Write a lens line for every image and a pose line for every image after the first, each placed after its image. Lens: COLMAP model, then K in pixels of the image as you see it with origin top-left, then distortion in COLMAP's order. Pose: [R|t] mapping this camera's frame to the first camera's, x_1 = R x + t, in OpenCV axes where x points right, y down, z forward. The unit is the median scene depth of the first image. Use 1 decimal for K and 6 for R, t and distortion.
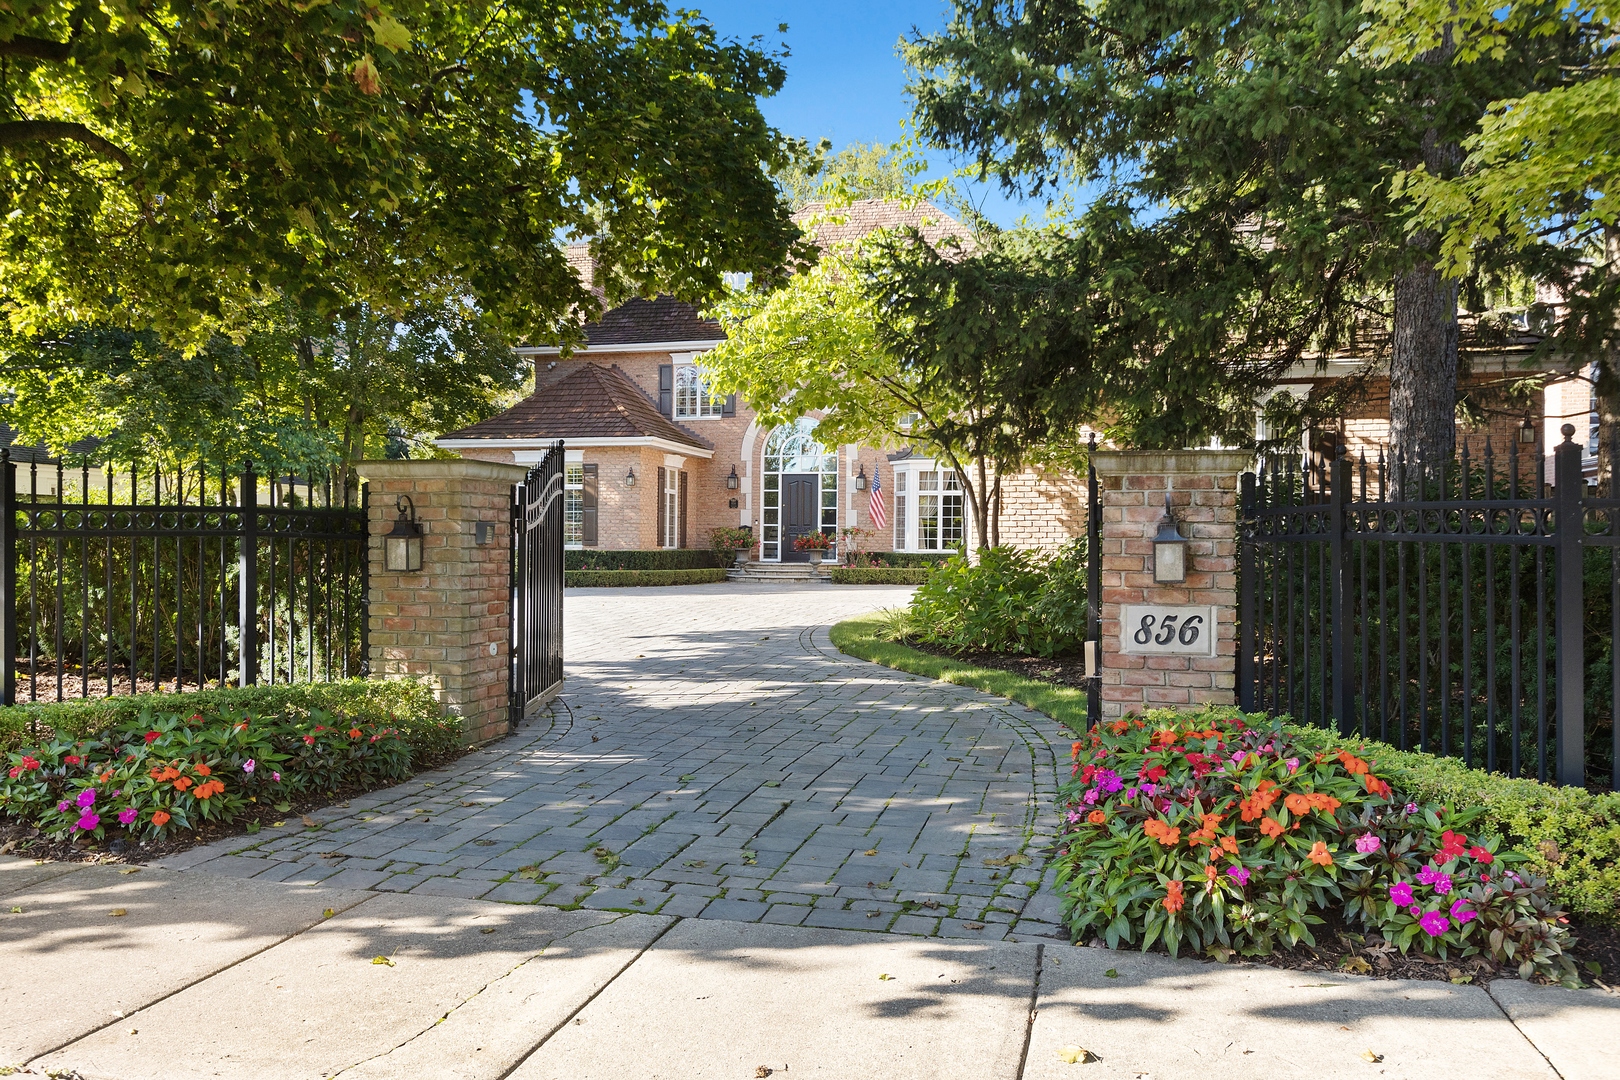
lens RADIAL K [[1292.3, 0, 816.9], [0, 1292.3, 539.5], [0, 0, 1]] dist [0.006816, 0.001667]
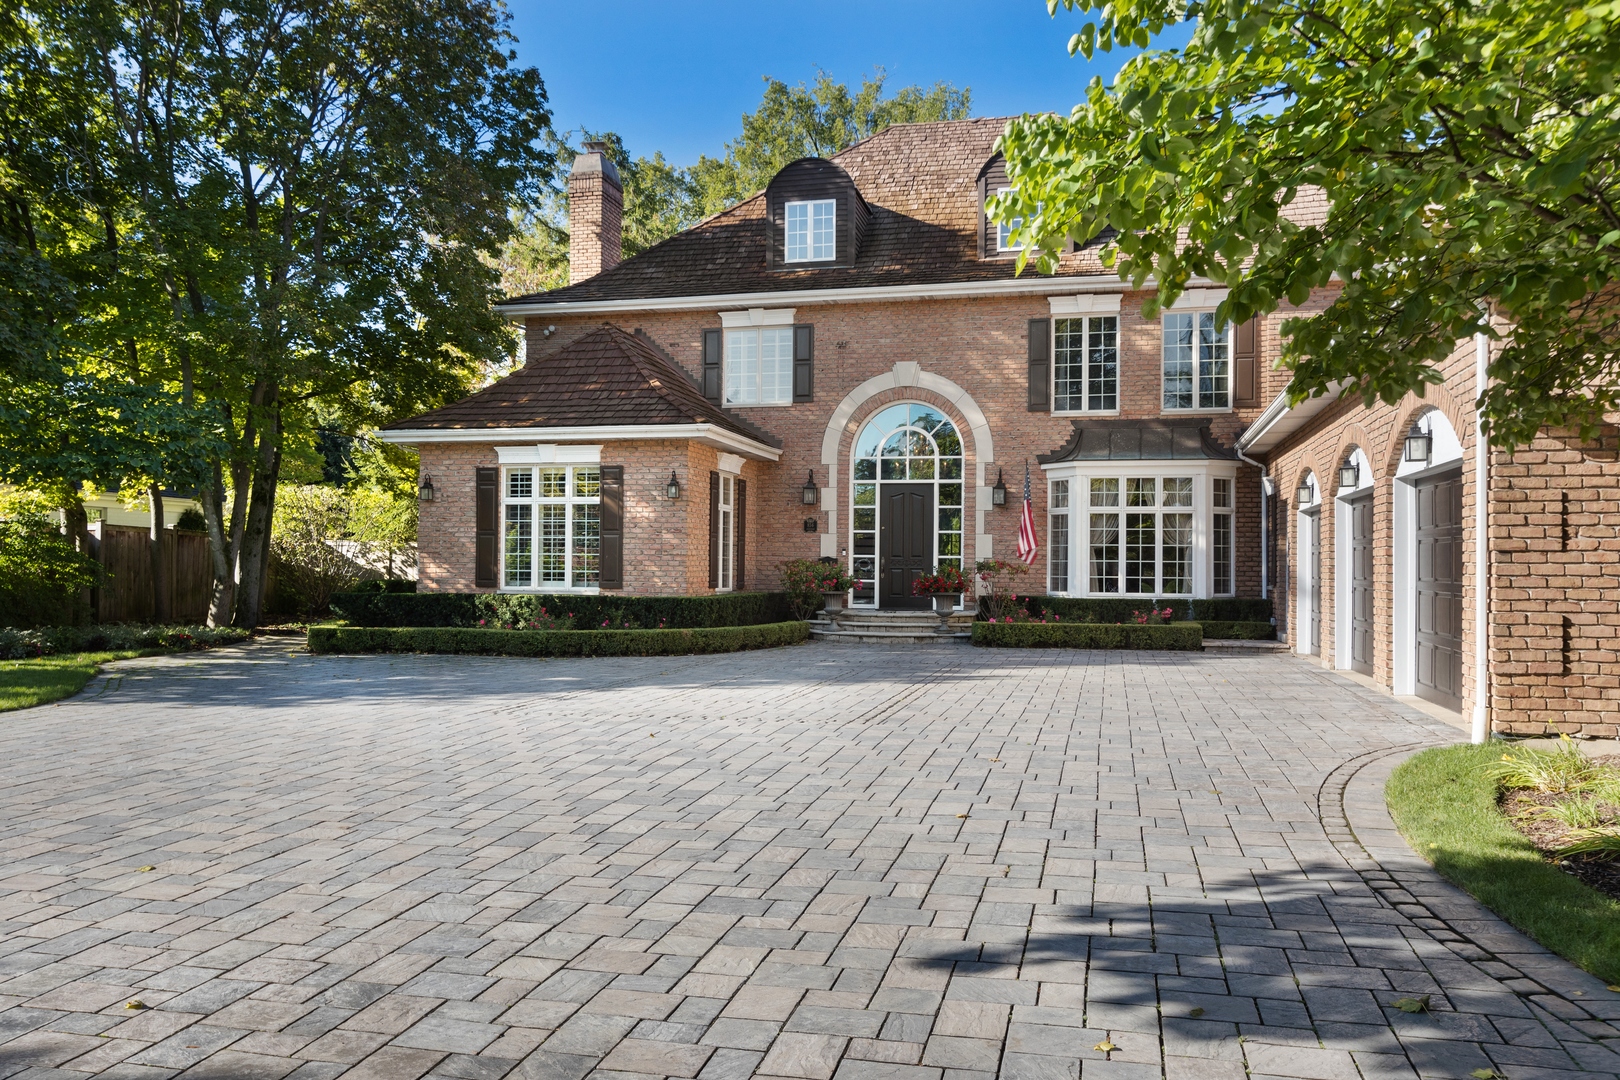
lens RADIAL K [[1292.3, 0, 804.1], [0, 1292.3, 545.3], [0, 0, 1]] dist [0.006816, 0.001667]
pose [[0.999916, 0.000369, 0.012979, -0.079785], [-0.000209, 0.999924, -0.012316, -0.008756], [-0.012983, 0.012313, 0.999840, 0.312216]]
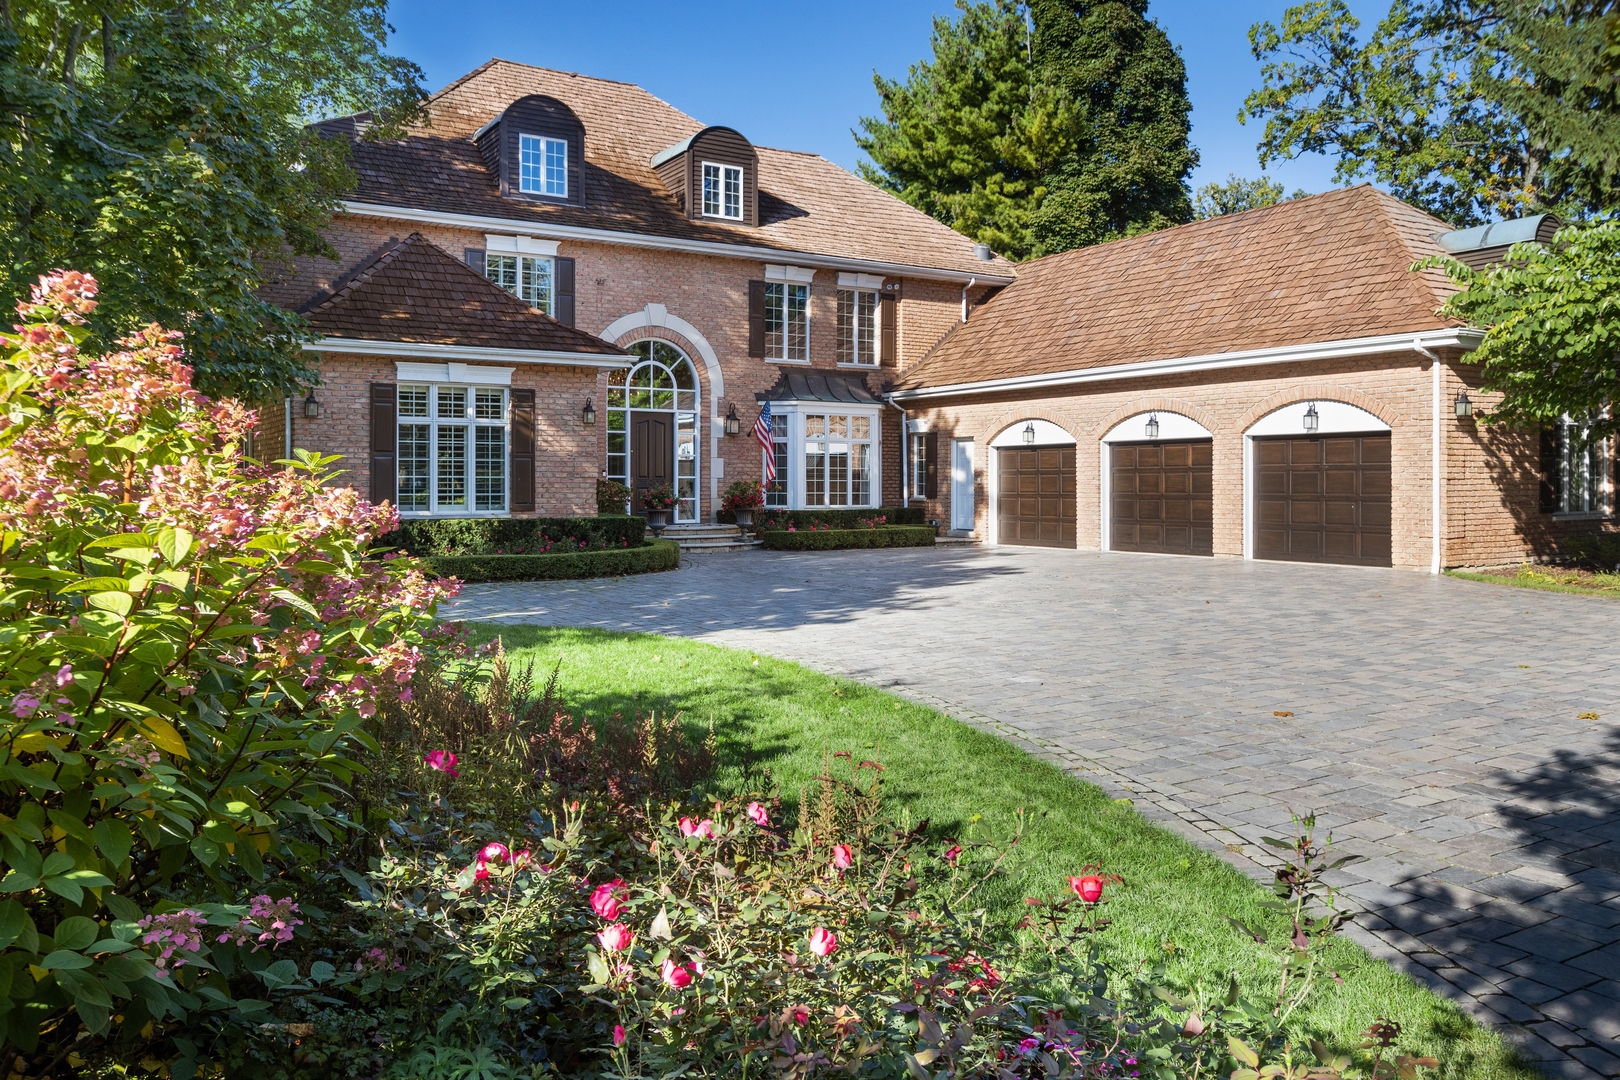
lens RADIAL K [[1292.3, 0, 816.3], [0, 1292.3, 465.6], [0, 0, 1]] dist [0.006816, 0.001667]
pose [[0.667292, 0.002911, 0.744790, -0.546689], [0.000820, 0.999989, -0.004643, -0.014673], [-0.744795, 0.003709, 0.667283, 0.414526]]
